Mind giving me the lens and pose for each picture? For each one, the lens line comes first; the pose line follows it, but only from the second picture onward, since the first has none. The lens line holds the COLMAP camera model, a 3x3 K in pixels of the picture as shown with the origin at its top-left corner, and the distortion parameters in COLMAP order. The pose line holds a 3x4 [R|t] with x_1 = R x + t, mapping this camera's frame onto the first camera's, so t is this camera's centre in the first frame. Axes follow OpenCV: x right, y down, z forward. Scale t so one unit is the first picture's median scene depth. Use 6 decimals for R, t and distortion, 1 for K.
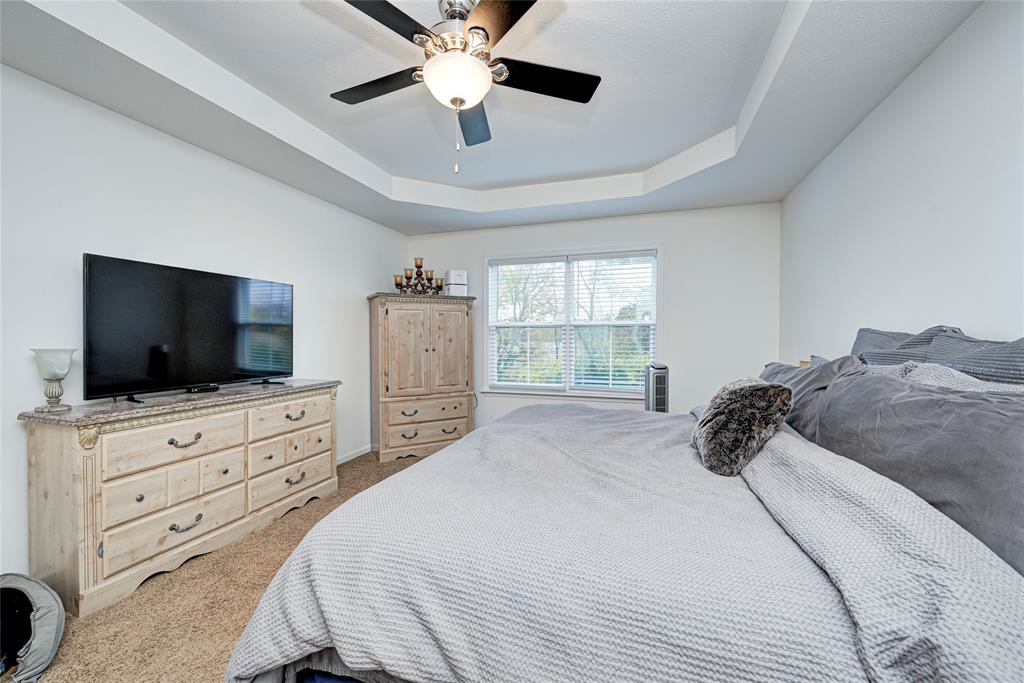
lens RADIAL K [[399.9, 0, 513.8], [0, 399.9, 343.4], [0, 0, 1]] dist [-0.002116, -0.000097]
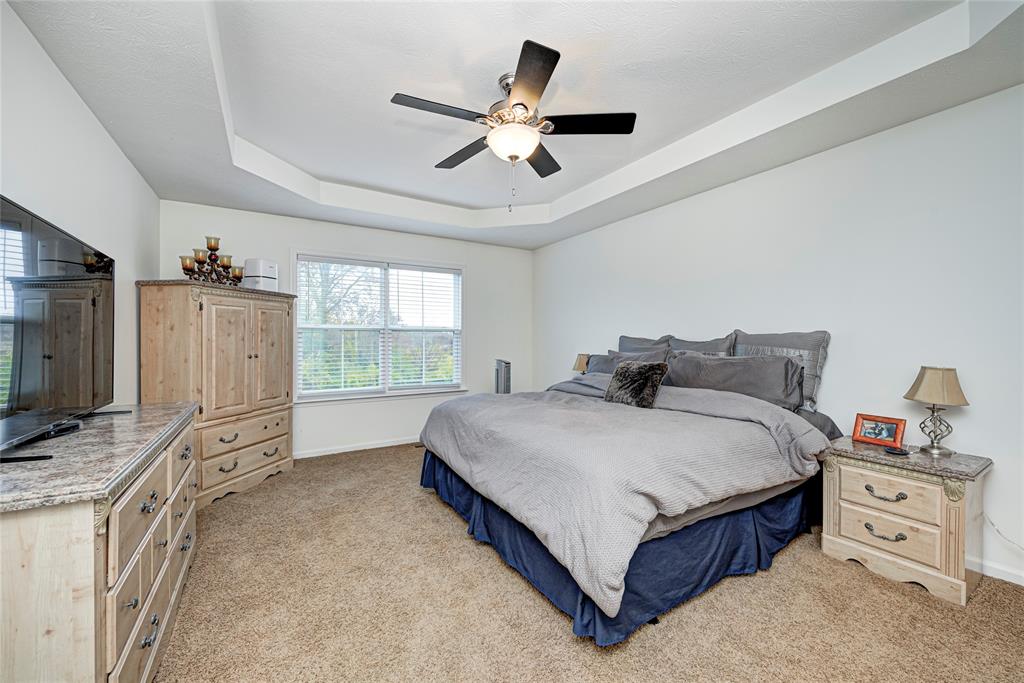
lens RADIAL K [[399.9, 0, 514.5], [0, 399.9, 340.1], [0, 0, 1]] dist [-0.002116, -0.000097]
pose [[0.652317, -0.000126, 0.757947, -0.447875], [0.012821, 0.999859, -0.010868, -0.001013], [-0.757838, 0.016807, 0.652226, 0.065913]]
